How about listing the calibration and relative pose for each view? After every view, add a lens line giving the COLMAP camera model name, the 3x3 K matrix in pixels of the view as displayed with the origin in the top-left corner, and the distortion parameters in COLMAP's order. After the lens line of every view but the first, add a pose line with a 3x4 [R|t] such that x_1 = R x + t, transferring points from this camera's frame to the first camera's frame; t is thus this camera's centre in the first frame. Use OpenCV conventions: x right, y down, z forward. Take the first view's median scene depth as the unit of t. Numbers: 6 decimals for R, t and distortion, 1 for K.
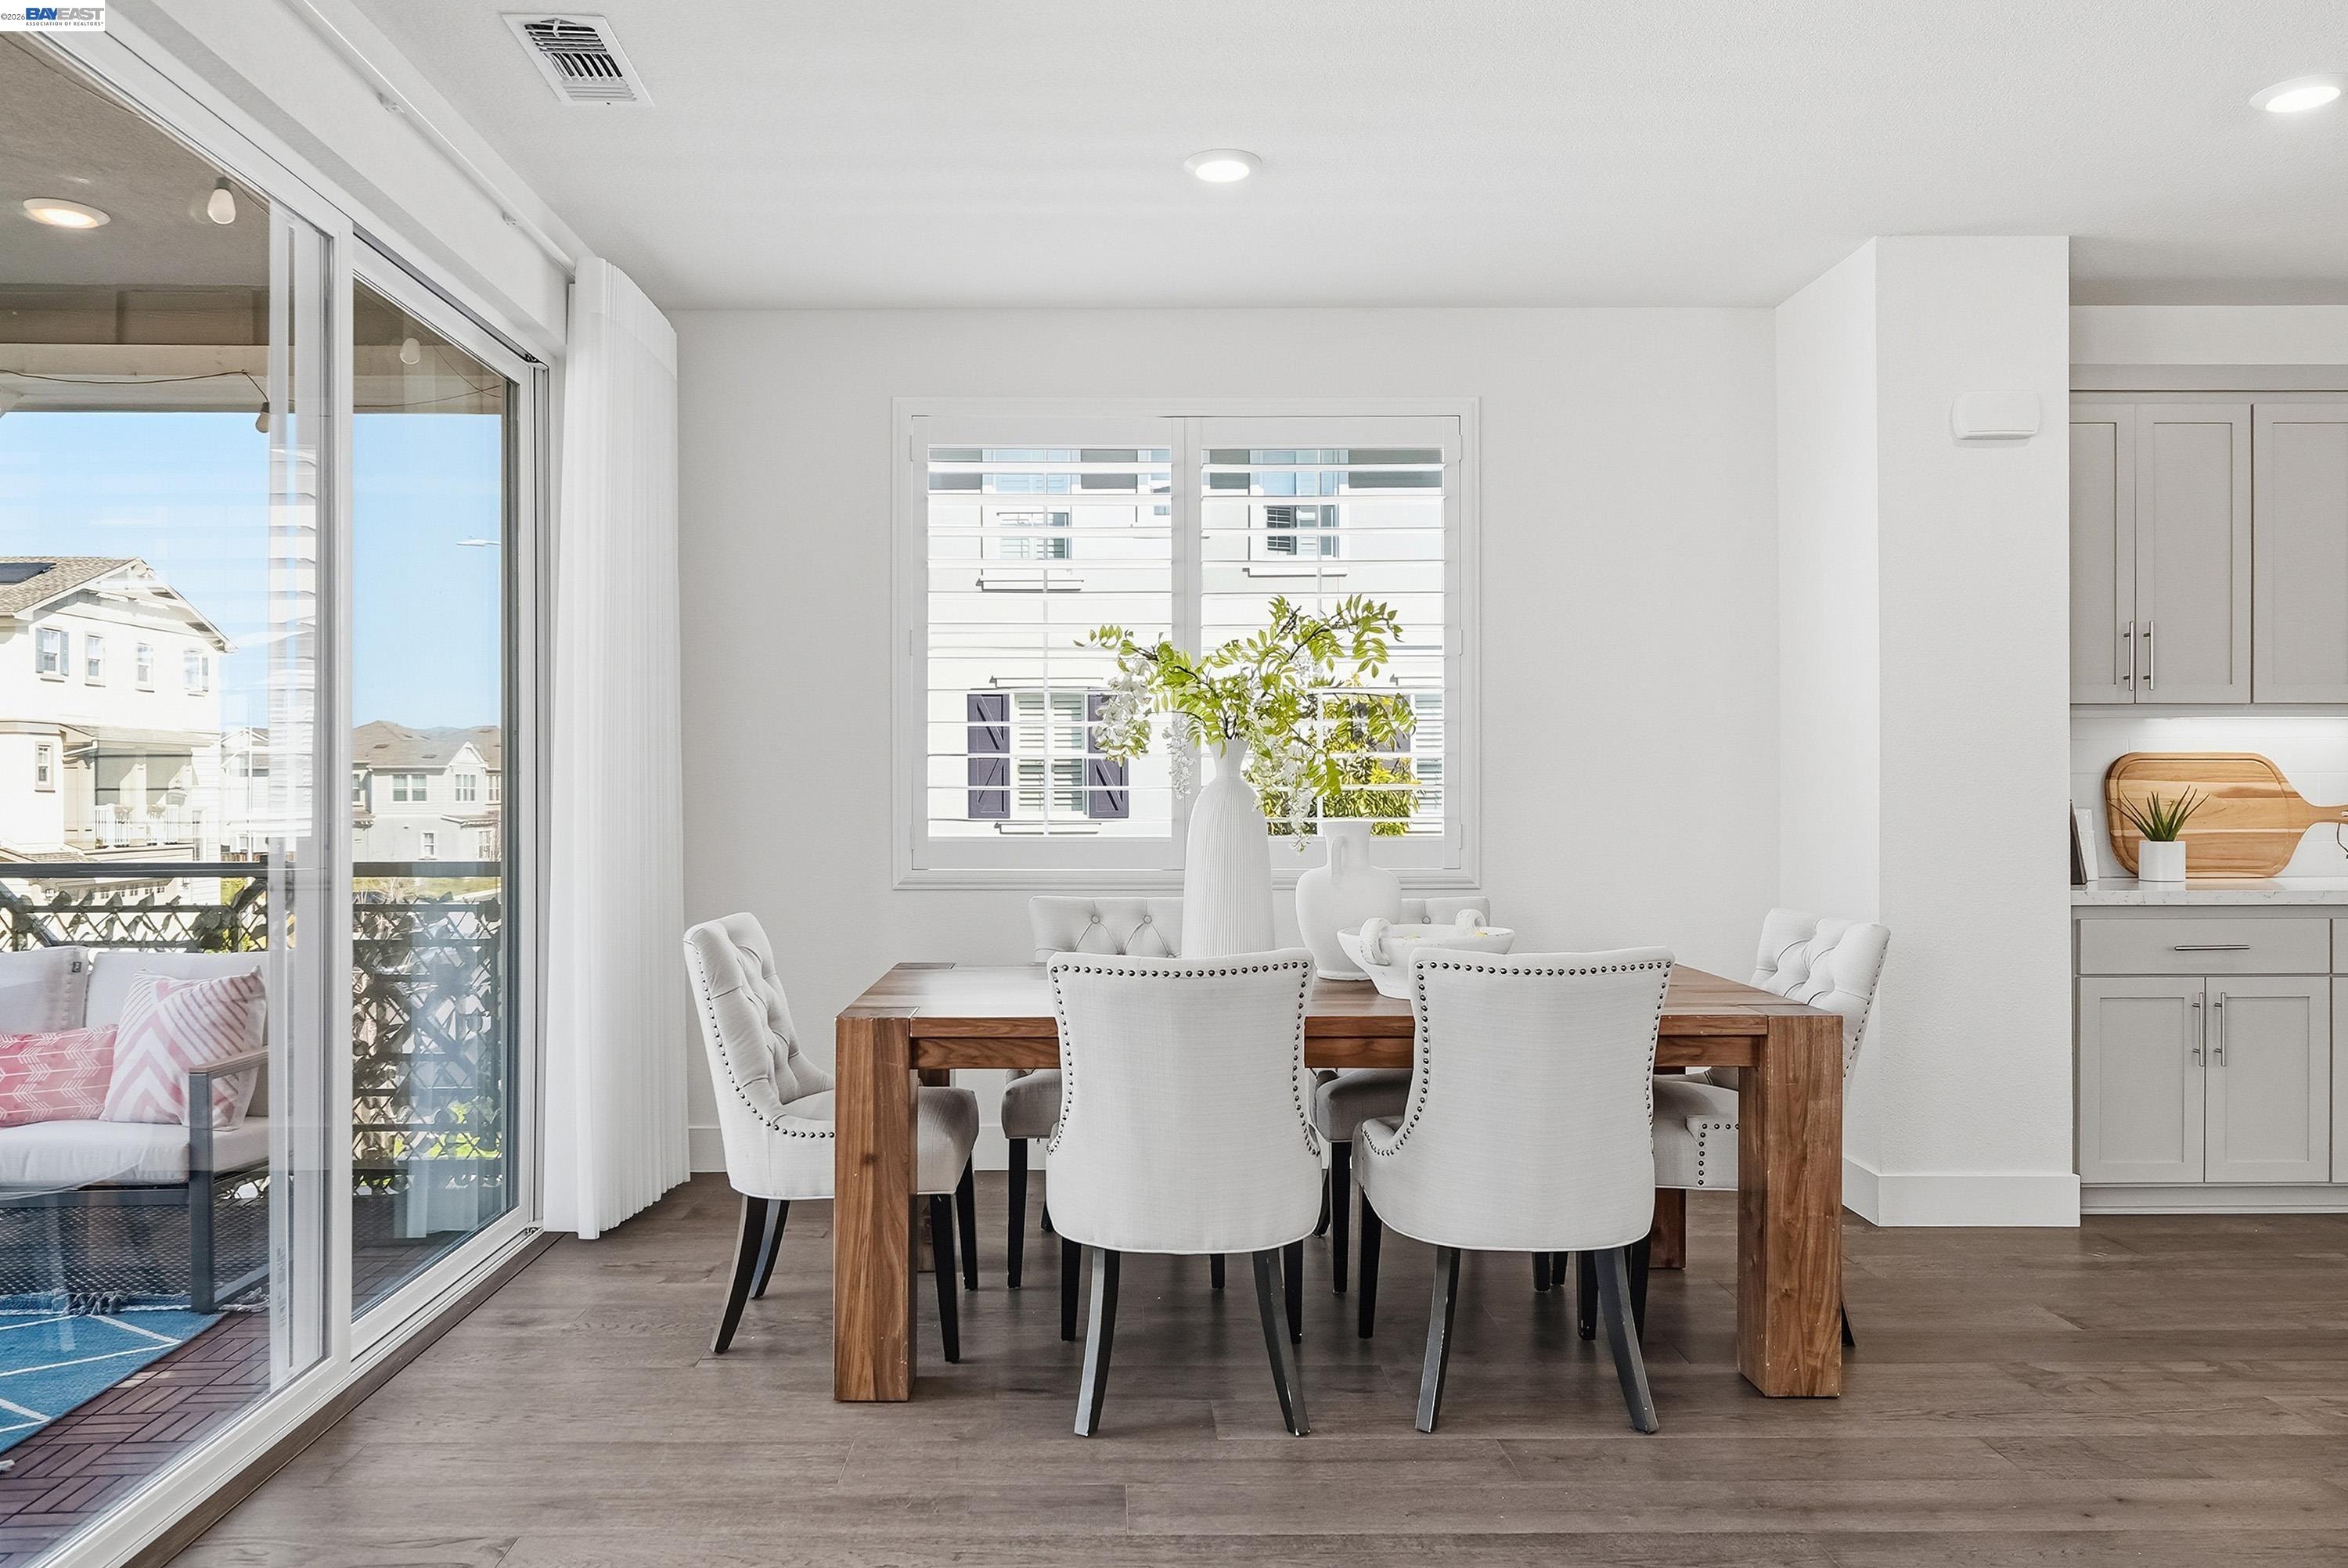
lens RADIAL K [[1590.4, 0, 1092.3], [0, 1590.4, 792.4], [0, 0, 1]] dist [-0.004217, 0.002175]
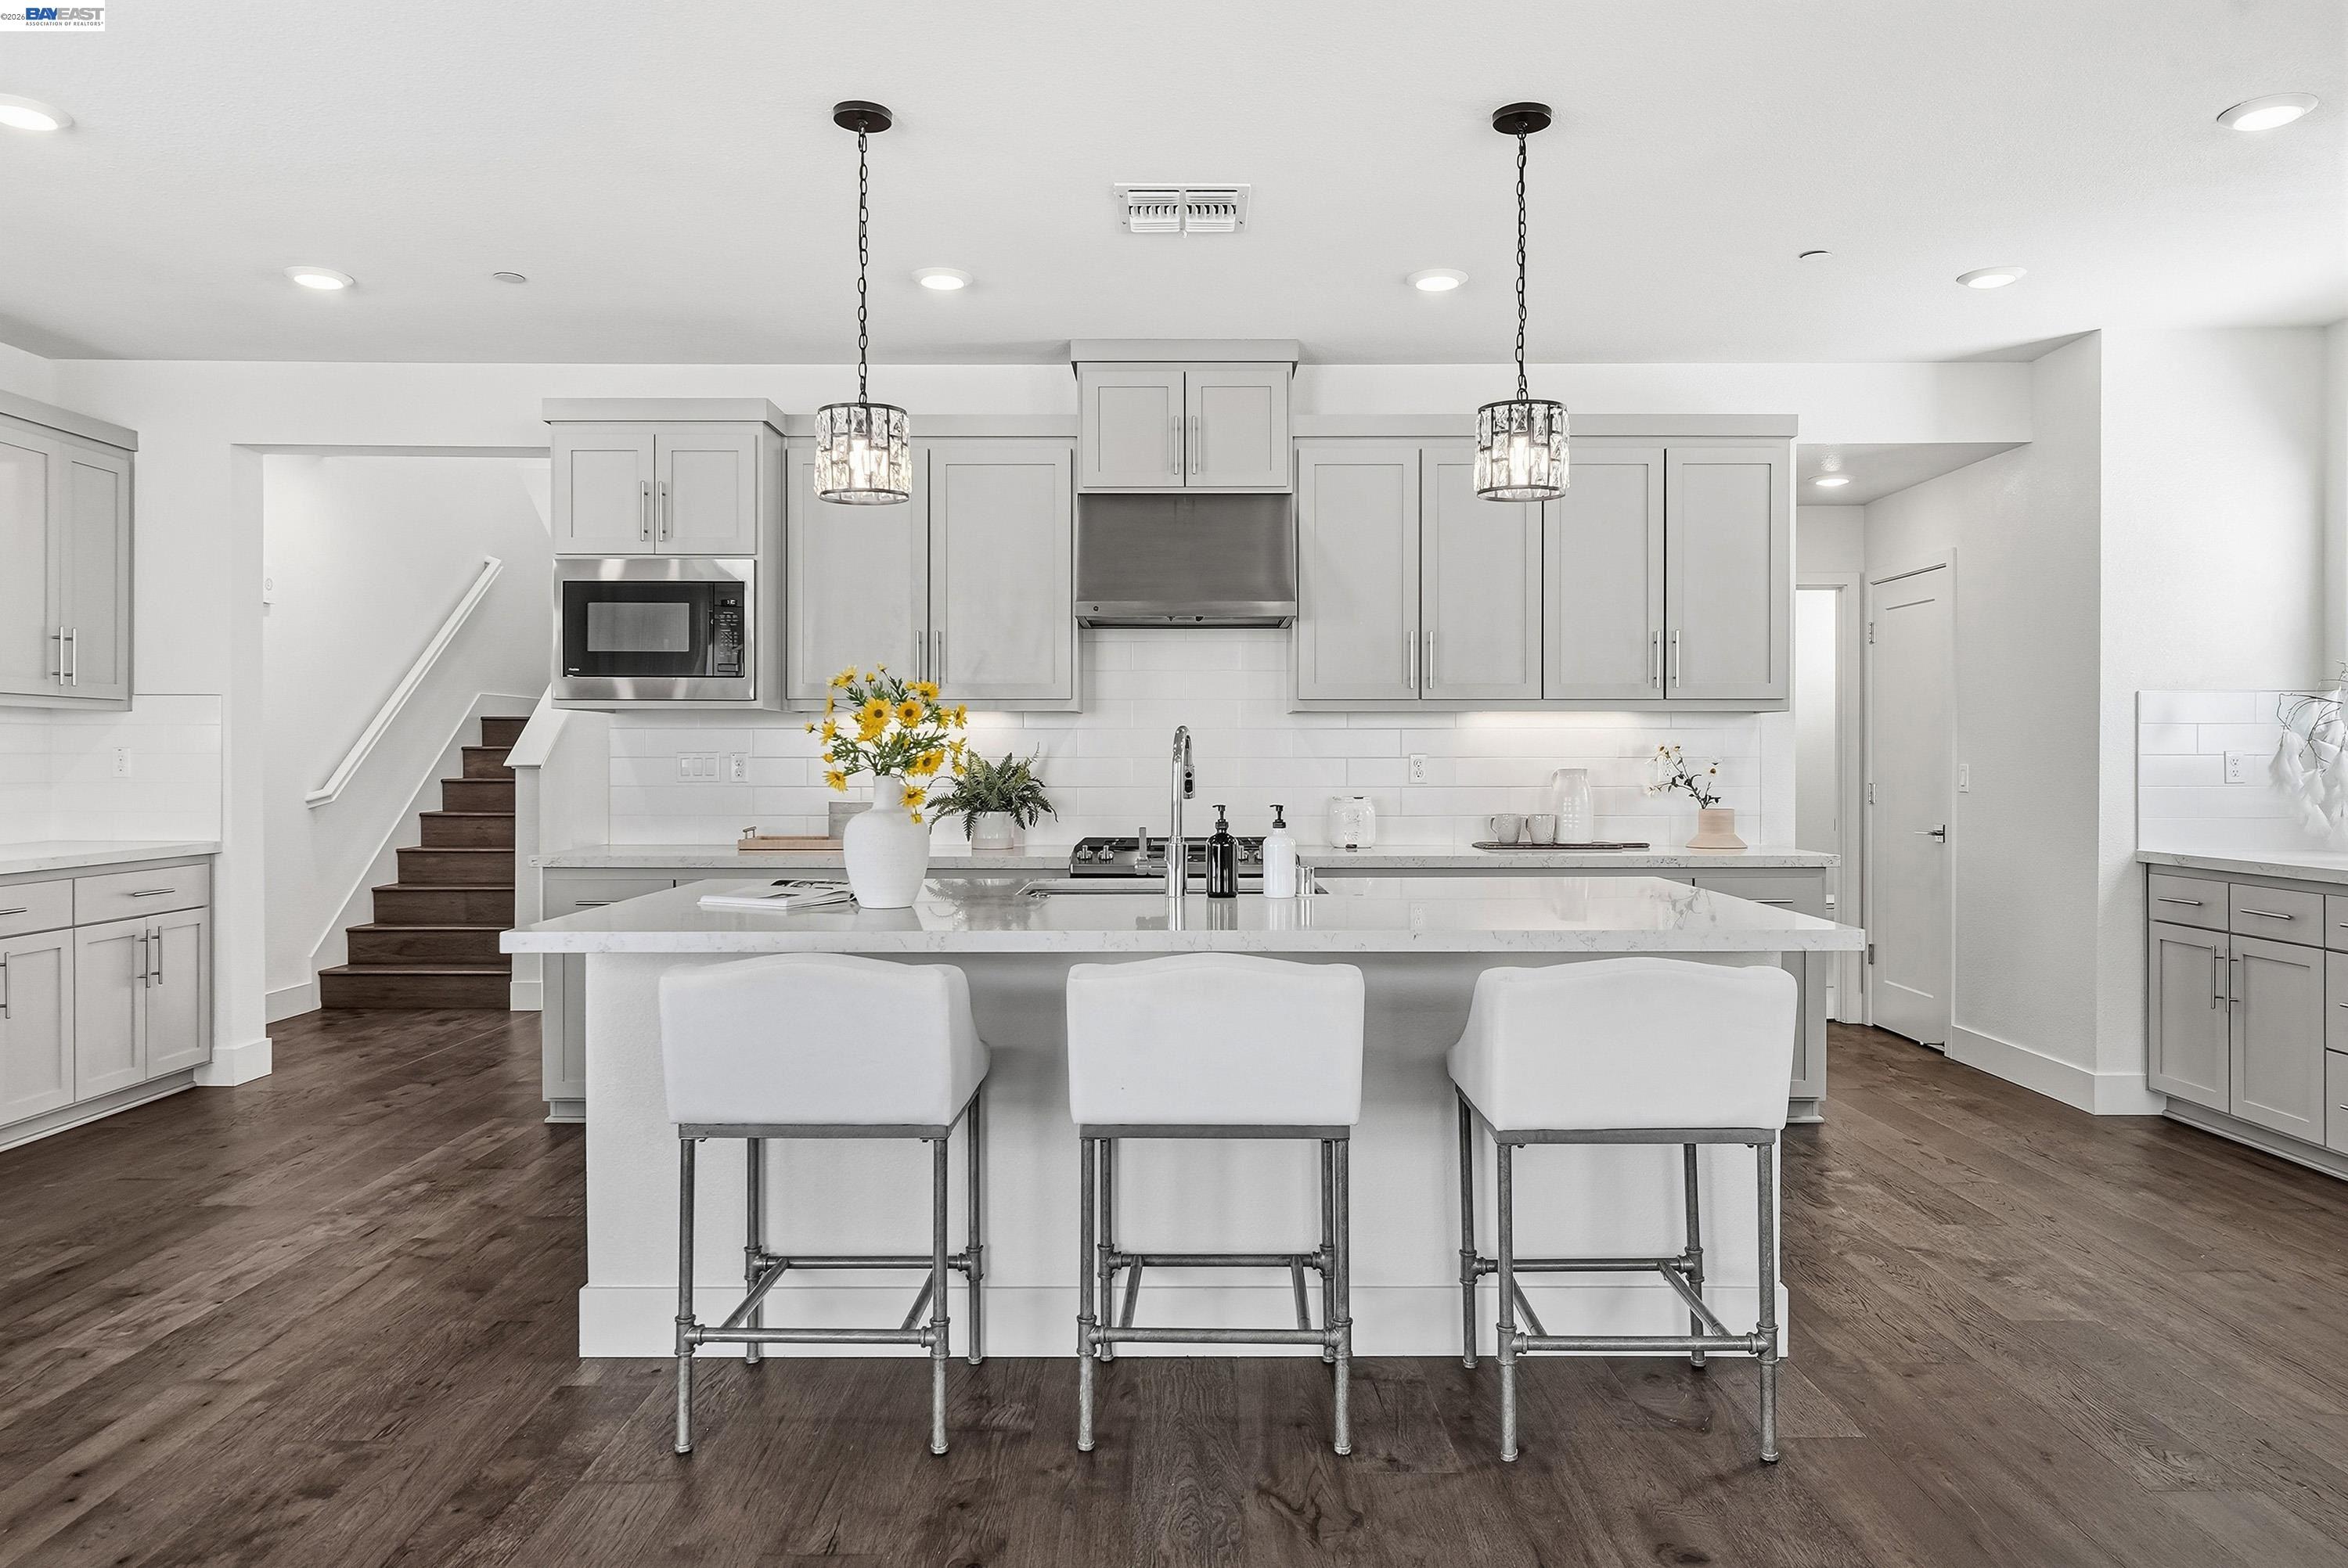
lens RADIAL K [[1552.0, 0, 1183.3], [0, 1552.0, 767.4], [0, 0, 1]] dist [0.004182, -0.005273]
pose [[-0.001884, -0.002137, 0.999996, -0.268506], [0.002784, 0.999994, 0.002142, -0.005462], [-0.999994, 0.002788, -0.001879, 0.226736]]
